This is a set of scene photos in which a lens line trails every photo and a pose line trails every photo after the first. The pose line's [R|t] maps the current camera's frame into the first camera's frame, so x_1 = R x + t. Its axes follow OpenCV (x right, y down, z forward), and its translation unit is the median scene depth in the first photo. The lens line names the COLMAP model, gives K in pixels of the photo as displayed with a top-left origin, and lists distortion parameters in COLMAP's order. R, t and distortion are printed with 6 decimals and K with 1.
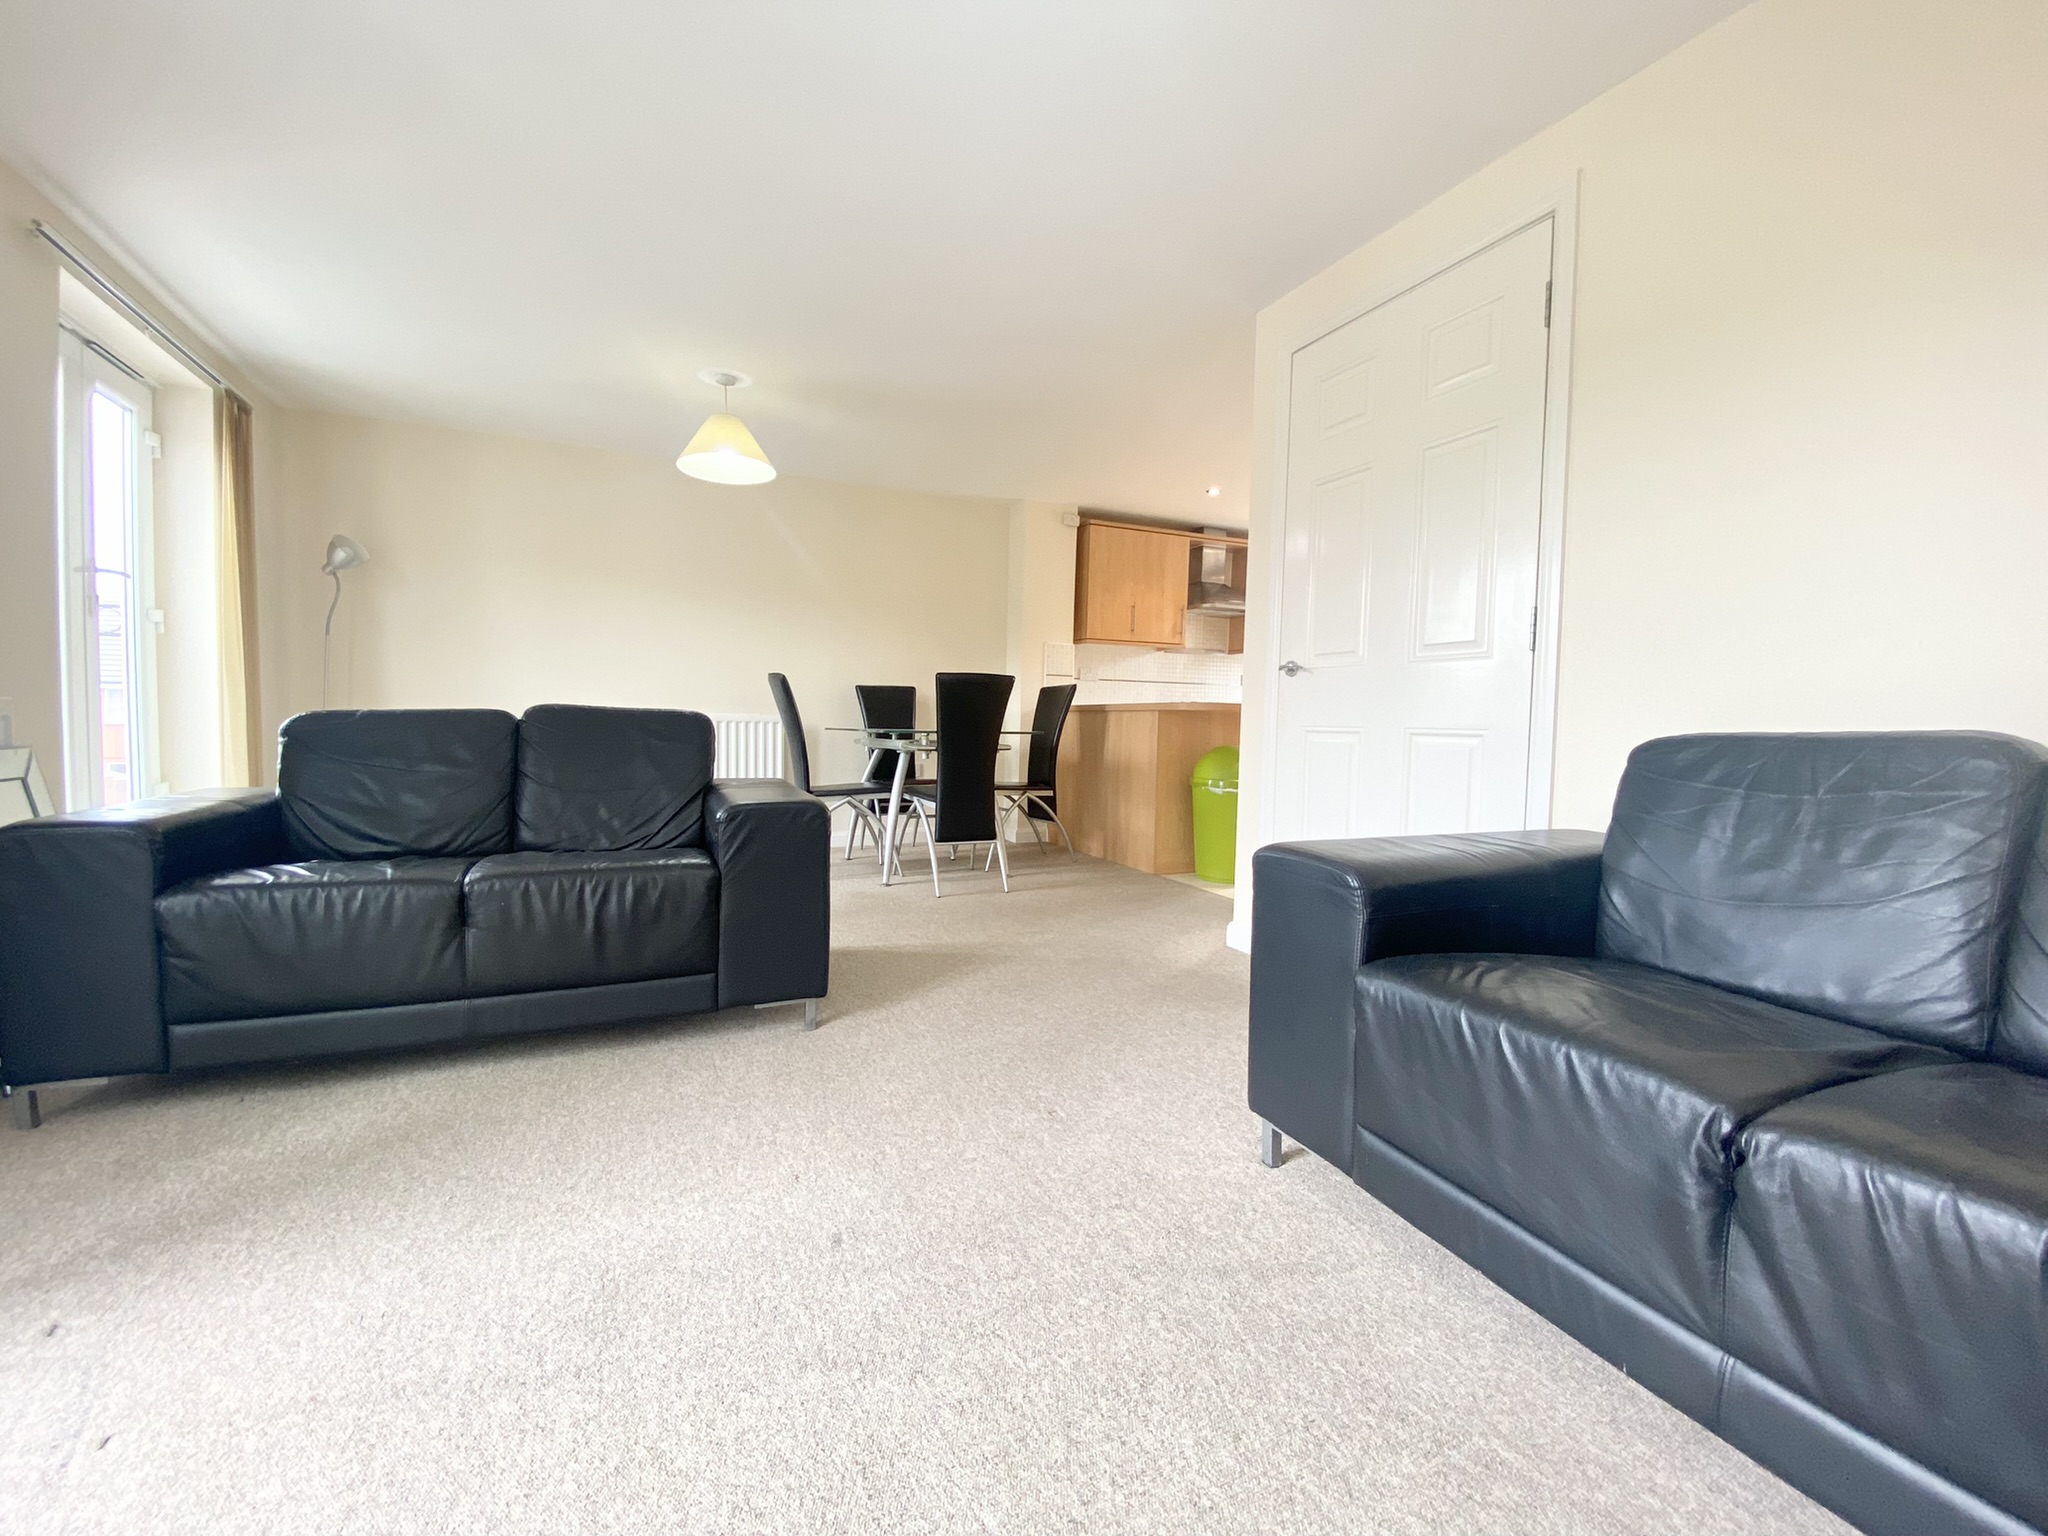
lens RADIAL K [[825.2, 0, 1020.2], [0, 825.2, 766.7], [0, 0, 1]] dist [0.013717, -0.016281]
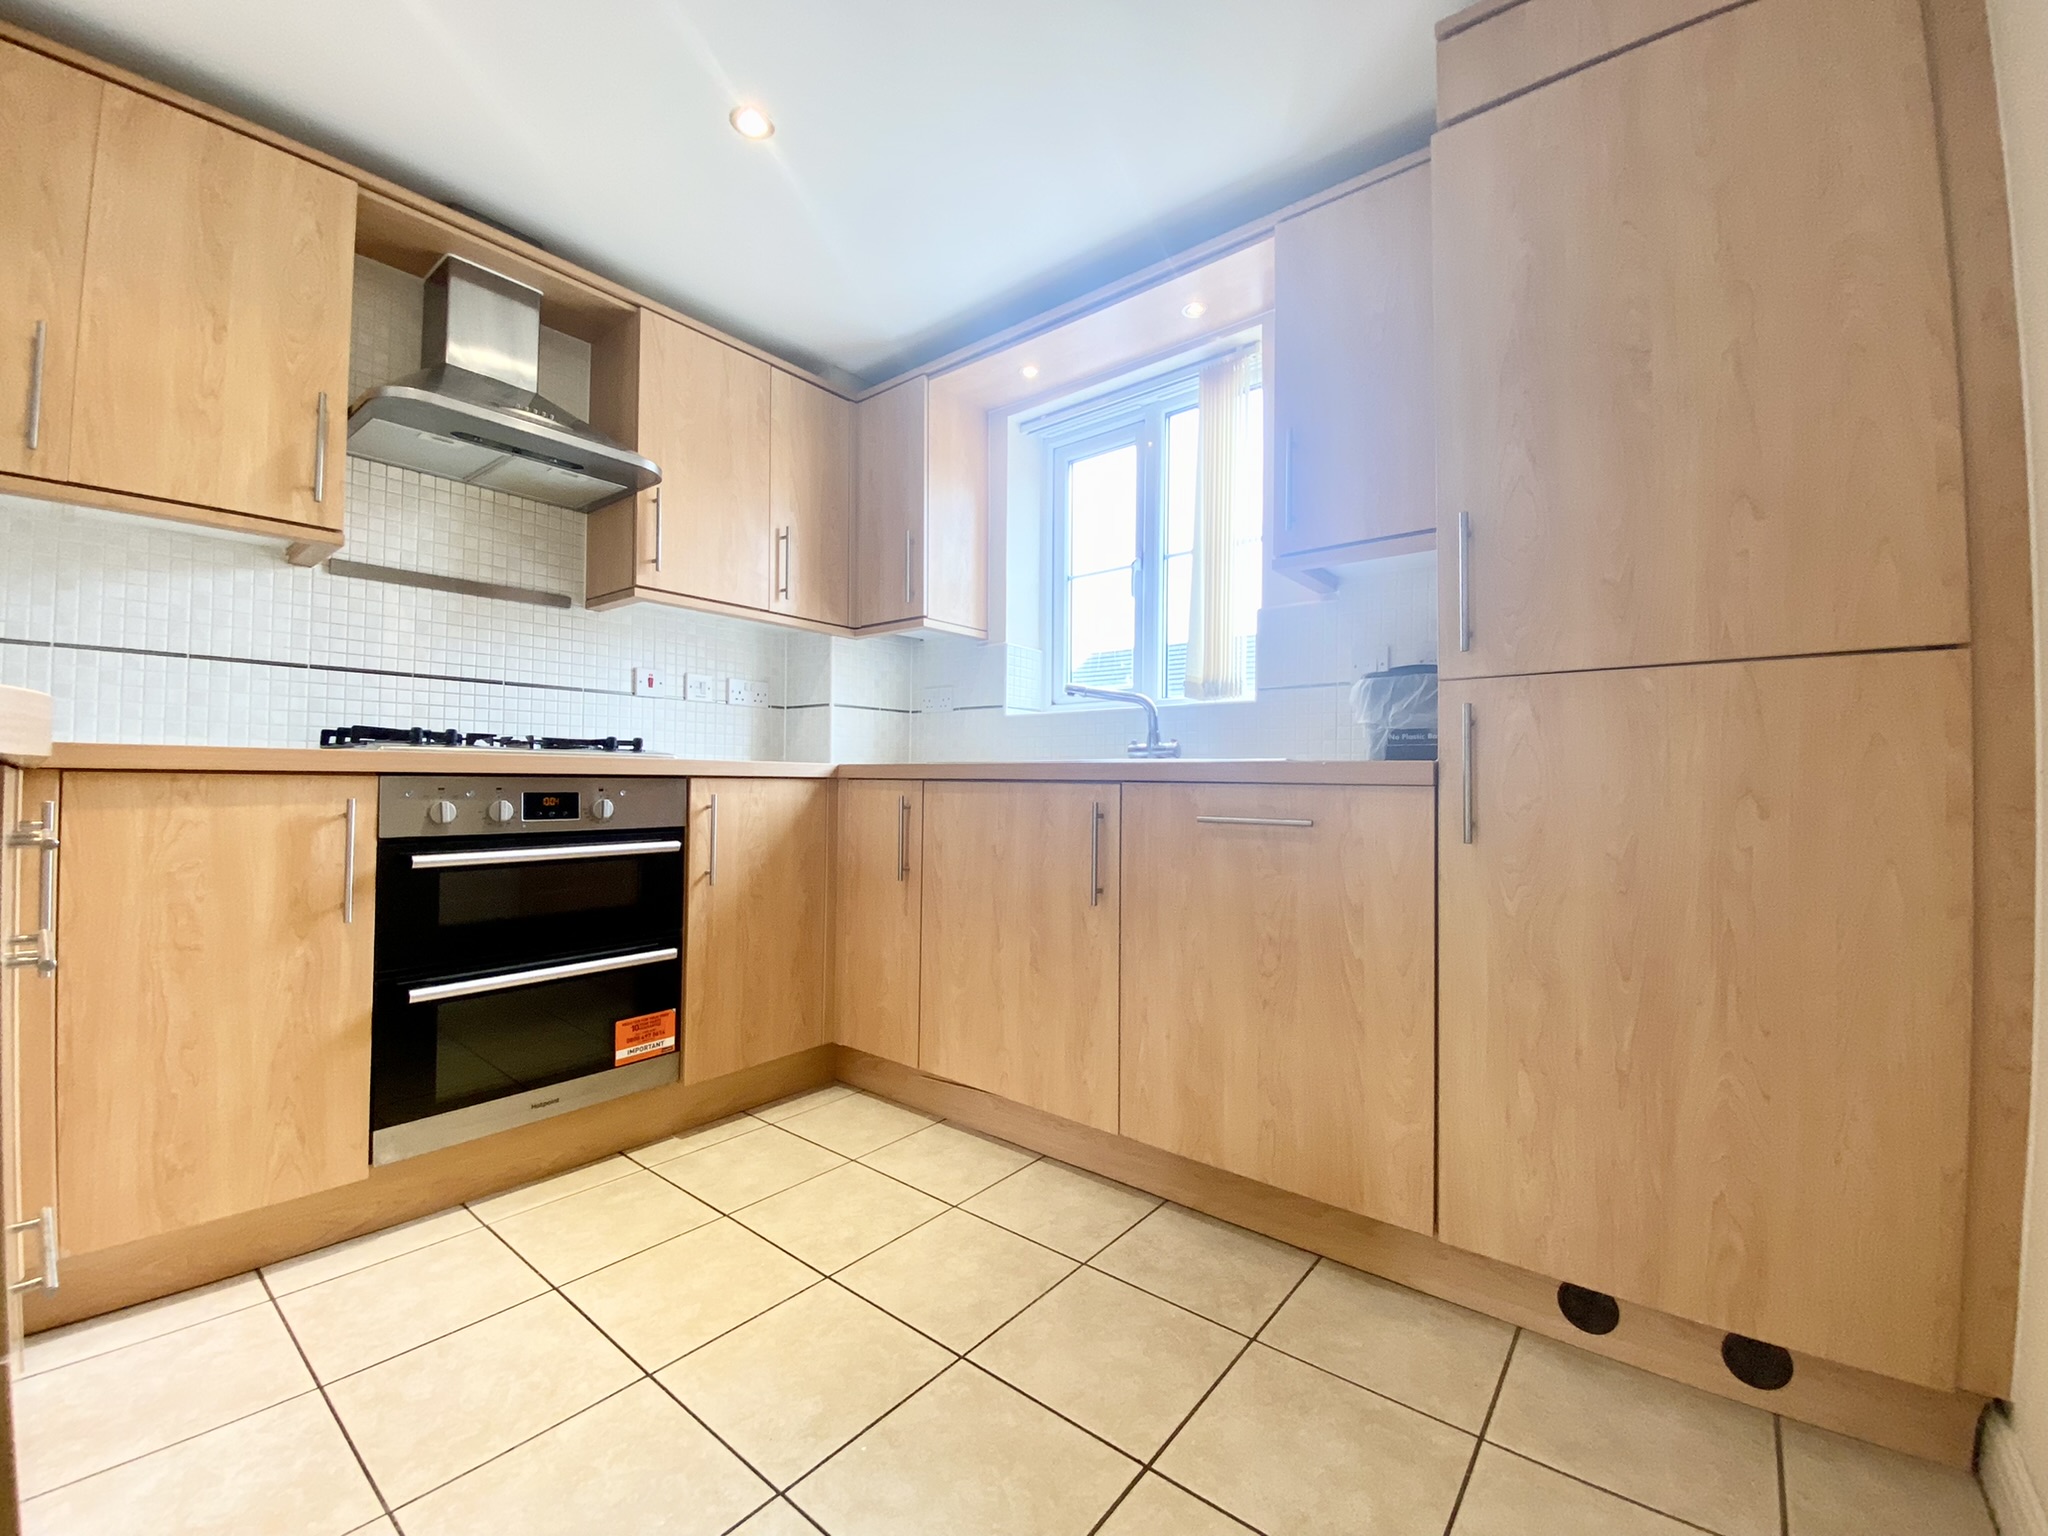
lens RADIAL K [[825.2, 0, 1020.2], [0, 825.2, 766.7], [0, 0, 1]] dist [0.013717, -0.016281]
pose [[0.907608, 0.001909, 0.419815, 0.372762], [0.027381, 0.997591, -0.063732, -0.047205], [-0.418926, 0.069338, 0.905369, 0.792470]]
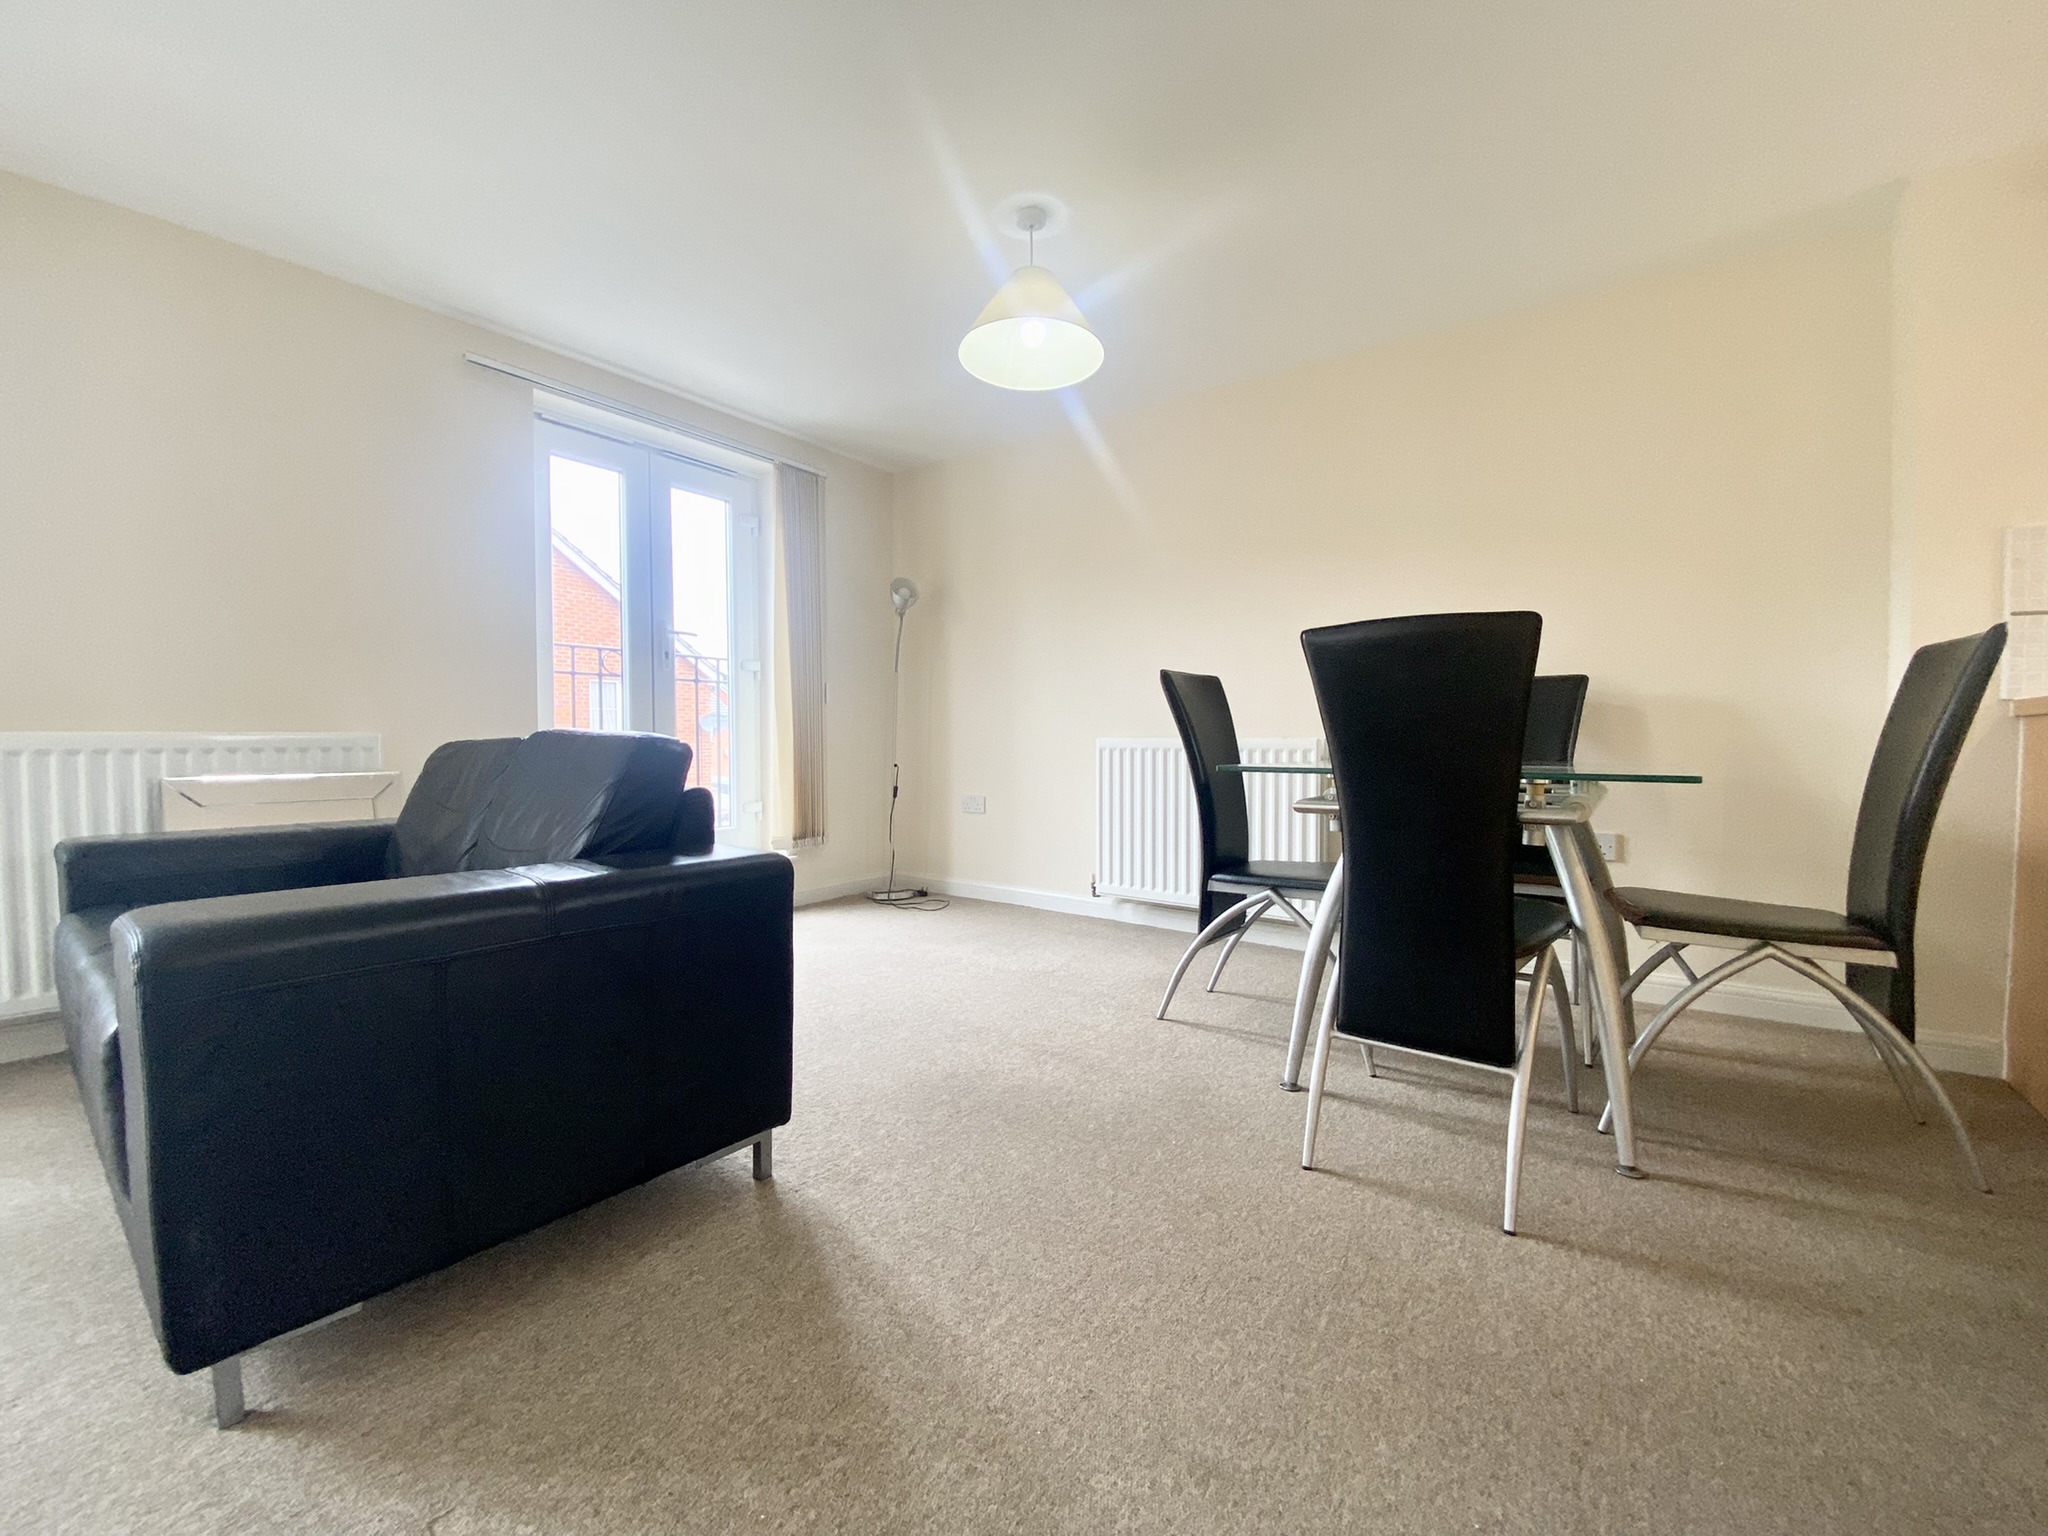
lens RADIAL K [[825.2, 0, 1020.2], [0, 825.2, 766.7], [0, 0, 1]] dist [0.013717, -0.016281]
pose [[0.477757, 0.013972, -0.878381, 0.154413], [-0.044529, 0.998973, -0.008330, -0.027190], [0.877363, 0.043093, 0.477888, 0.519158]]
